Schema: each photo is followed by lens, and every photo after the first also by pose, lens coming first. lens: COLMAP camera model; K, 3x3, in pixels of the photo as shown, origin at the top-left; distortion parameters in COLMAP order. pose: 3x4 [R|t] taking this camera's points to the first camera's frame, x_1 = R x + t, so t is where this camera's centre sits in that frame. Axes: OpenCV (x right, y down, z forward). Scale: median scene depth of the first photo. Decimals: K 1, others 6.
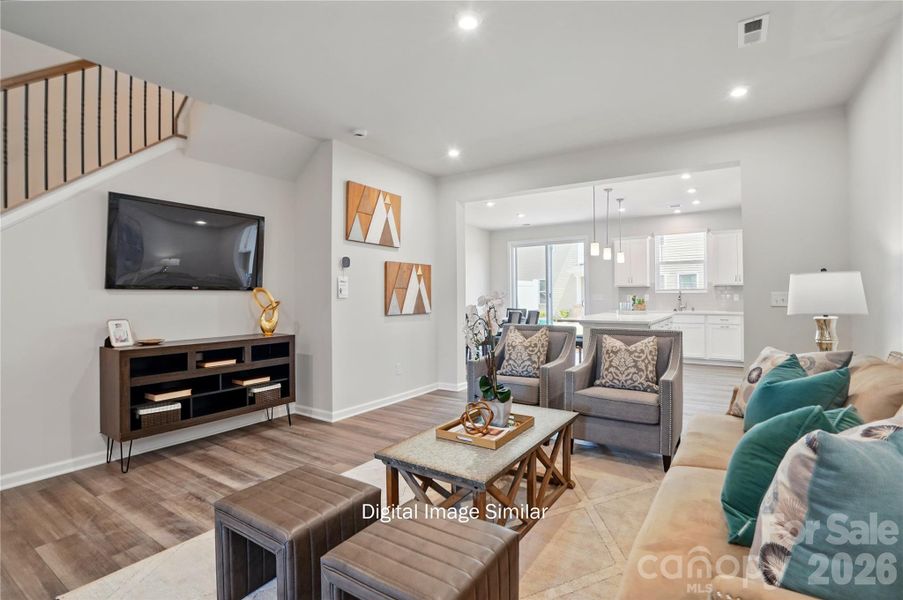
lens RADIAL K [[436.1, 0, 456.6], [0, 436.1, 294.5], [0, 0, 1]] dist [-0.004984, -0.000210]
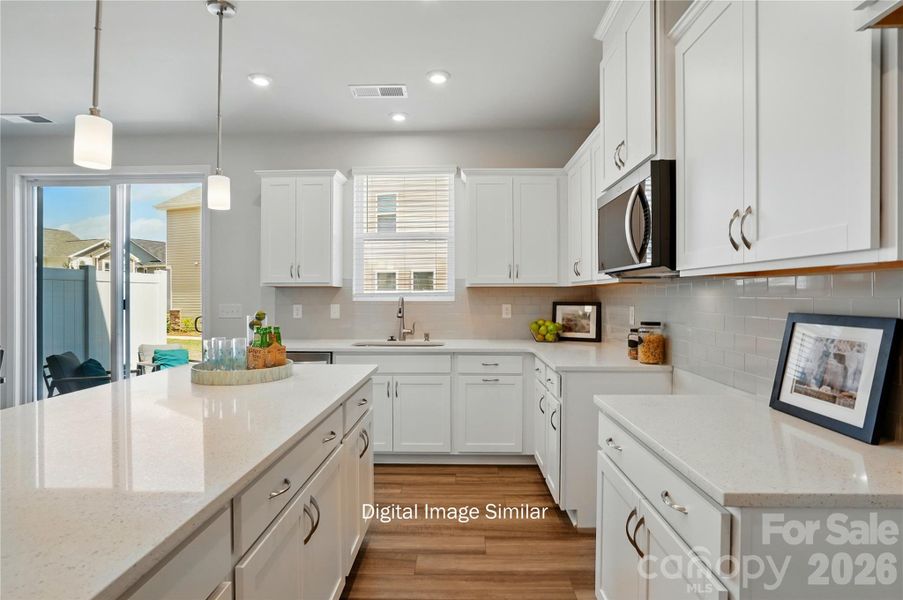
lens RADIAL K [[436.1, 0, 452.6], [0, 436.1, 296.7], [0, 0, 1]] dist [-0.004984, -0.000210]
pose [[0.849166, 0.000097, 0.528127, 0.315981], [-0.002413, 0.999990, 0.003697, -0.010490], [-0.528121, -0.004413, 0.849158, 0.582418]]
